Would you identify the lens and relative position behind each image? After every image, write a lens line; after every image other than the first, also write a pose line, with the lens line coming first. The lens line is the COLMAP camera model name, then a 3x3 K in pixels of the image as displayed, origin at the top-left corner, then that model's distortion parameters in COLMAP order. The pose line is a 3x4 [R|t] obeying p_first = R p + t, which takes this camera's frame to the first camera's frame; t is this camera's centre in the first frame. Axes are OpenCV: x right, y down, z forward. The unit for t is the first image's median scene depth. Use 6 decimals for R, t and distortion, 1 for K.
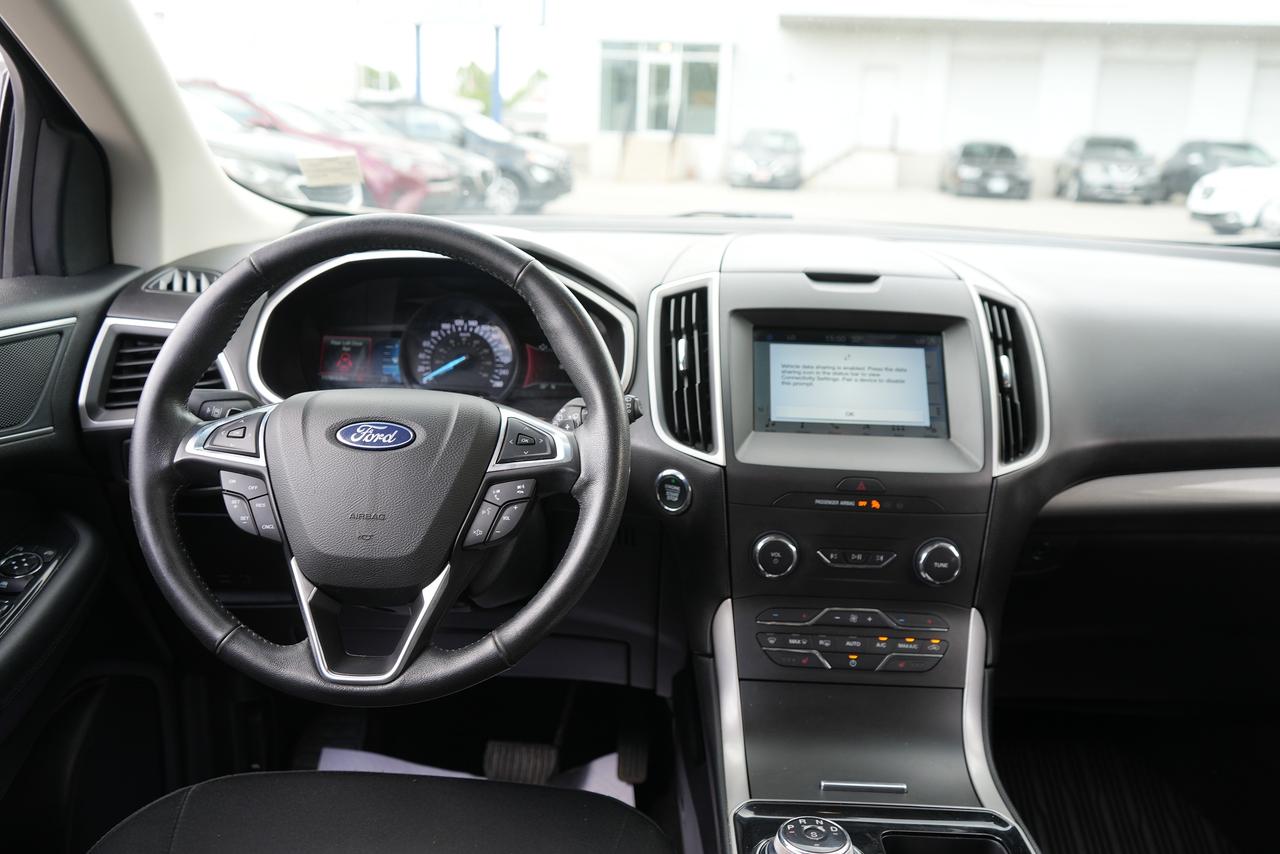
lens RADIAL K [[1032.9, 0, 640.0], [0, 1032.9, 427.0], [0, 0, 1]] dist [-0.006856, 0.008030]
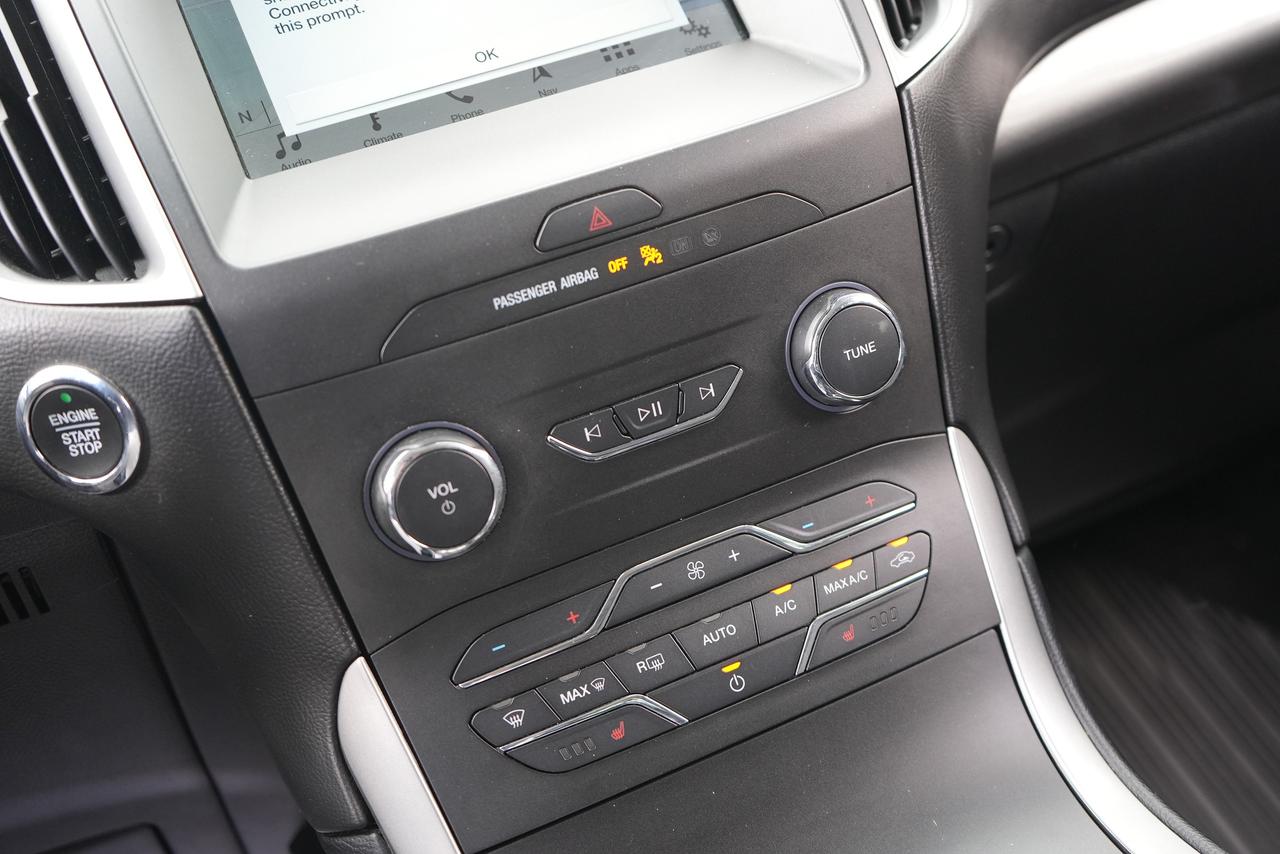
lens RADIAL K [[1468.9, 0, 640.0], [0, 1468.9, 427.0], [0, 0, 1]] dist [0.003455, 0.033376]
pose [[0.882745, -0.362571, 0.298835, 0.049177], [0.327820, 0.930906, 0.161085, 0.044867], [-0.336592, -0.044233, 0.940611, 0.495916]]
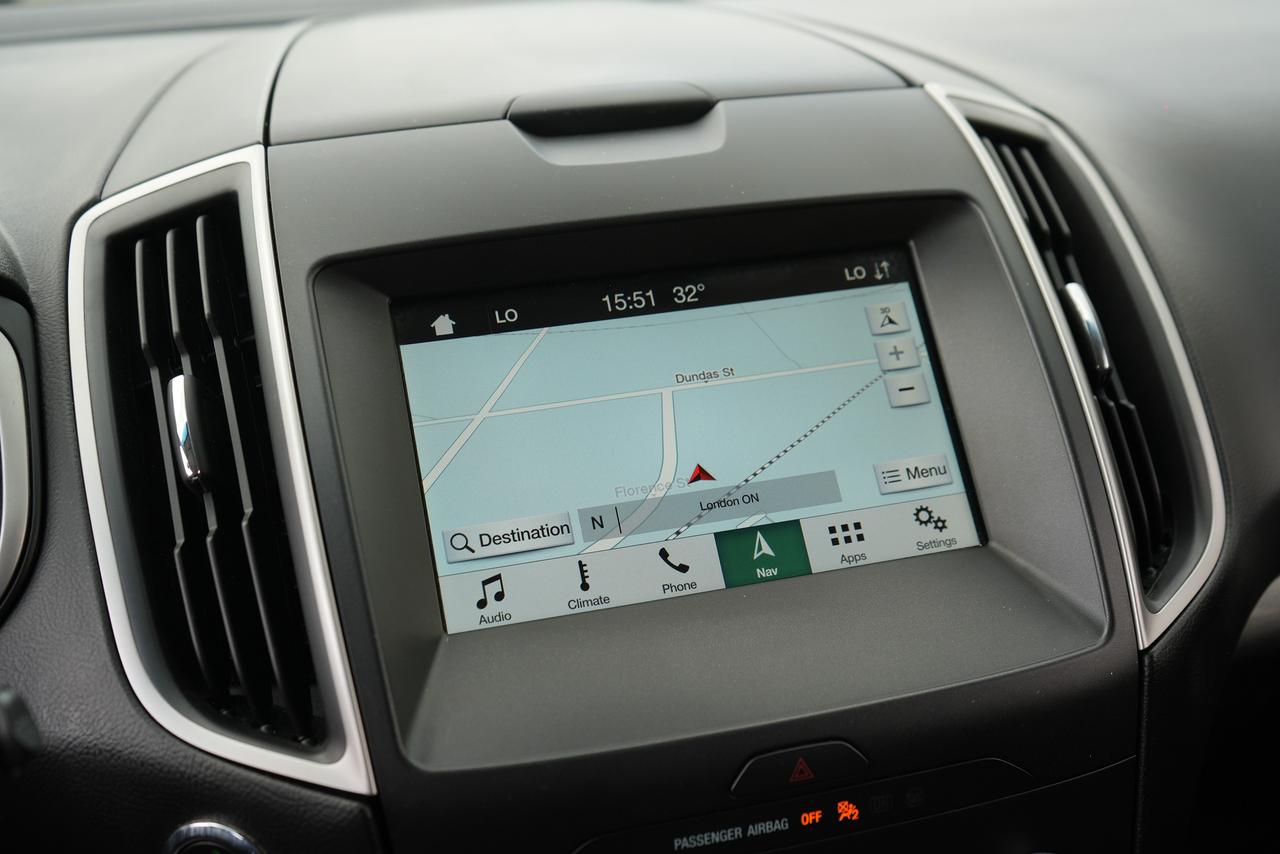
lens RADIAL K [[1468.9, 0, 640.0], [0, 1468.9, 427.0], [0, 0, 1]] dist [0.003455, 0.033376]
pose [[0.954299, -0.170553, 0.245409, 0.066254], [0.146817, 0.982791, 0.112104, -0.103756], [-0.260306, -0.070951, 0.962916, 0.543515]]
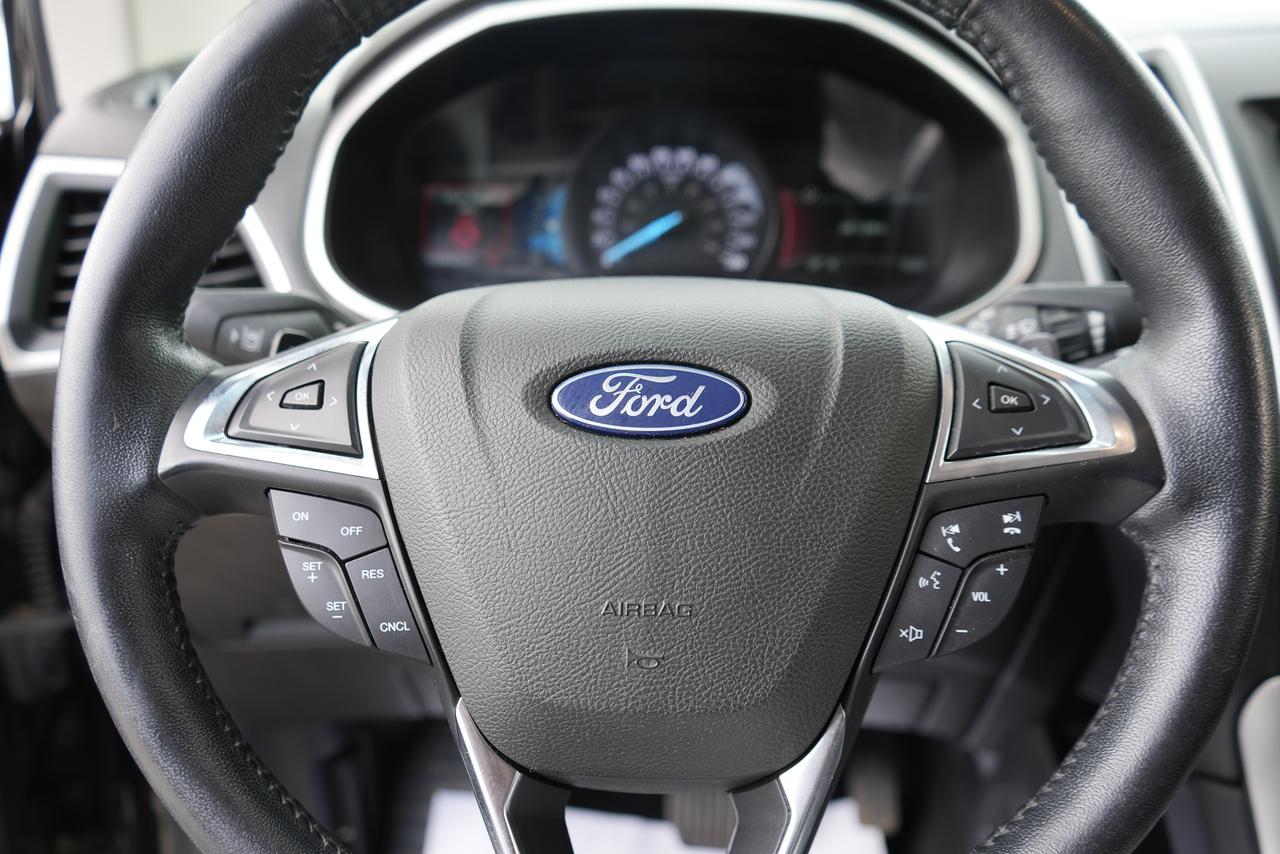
lens RADIAL K [[1015.9, 0, 640.0], [0, 1015.9, 427.0], [0, 0, 1]] dist [-0.010236, -0.003985]
pose [[0.999258, -0.021670, -0.031846, -0.202109], [0.025333, 0.992506, 0.119545, -0.022877], [0.029017, -0.120263, 0.992318, 0.498139]]
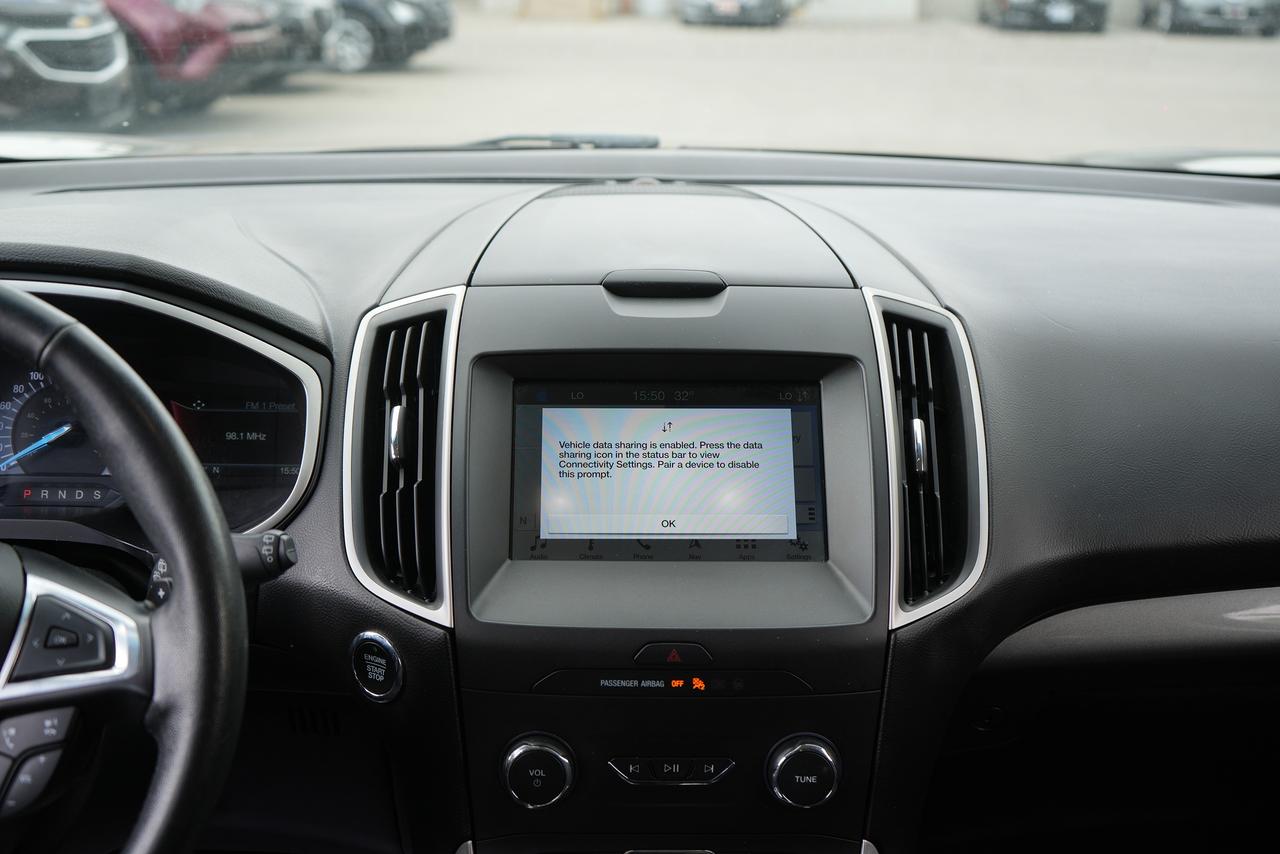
lens RADIAL K [[1456.2, 0, 640.0], [0, 1456.2, 427.0], [0, 0, 1]] dist [0.002897, 0.005893]
pose [[0.998432, -0.031556, 0.046234, 0.150680], [0.029528, 0.998599, 0.043907, -0.110635], [-0.047555, -0.042473, 0.997965, 0.138818]]
